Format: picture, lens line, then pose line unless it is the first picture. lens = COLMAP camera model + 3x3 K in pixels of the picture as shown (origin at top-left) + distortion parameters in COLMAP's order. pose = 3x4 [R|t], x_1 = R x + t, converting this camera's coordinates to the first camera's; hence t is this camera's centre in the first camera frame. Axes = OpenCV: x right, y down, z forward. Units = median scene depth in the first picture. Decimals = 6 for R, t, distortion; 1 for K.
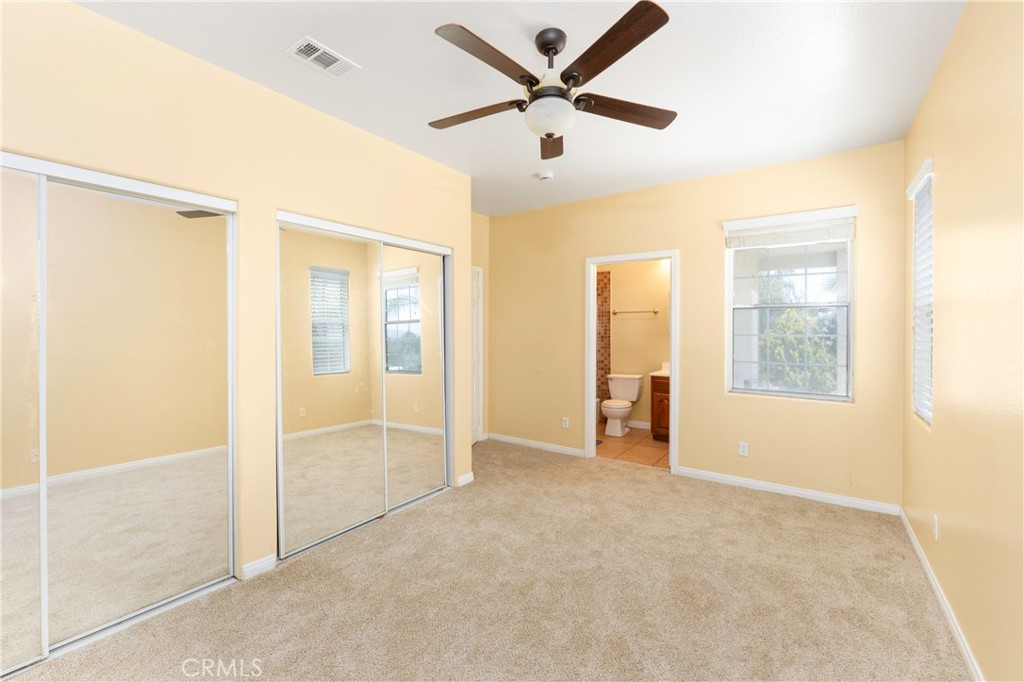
lens RADIAL K [[440.8, 0, 512.9], [0, 440.8, 340.4], [0, 0, 1]] dist [0.015428, -0.000263]
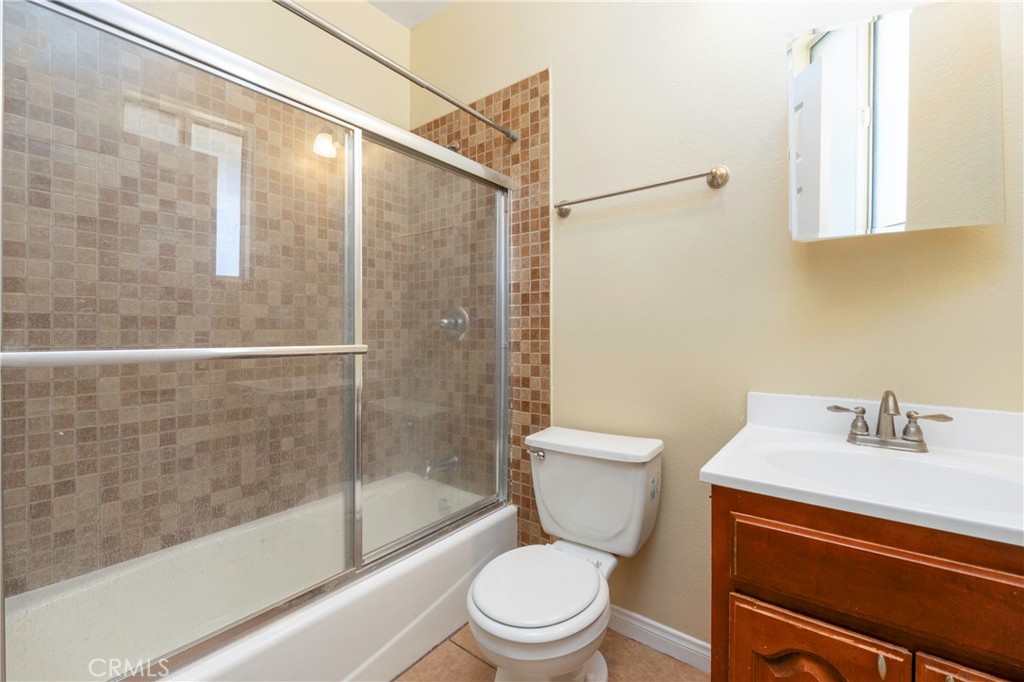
lens RADIAL K [[440.8, 0, 510.2], [0, 440.8, 339.0], [0, 0, 1]] dist [0.015428, -0.000263]
pose [[0.997994, -0.003118, -0.063229, 0.213064], [0.002128, 0.999874, -0.015711, 0.024521], [0.063270, 0.015545, 0.997875, 0.710356]]
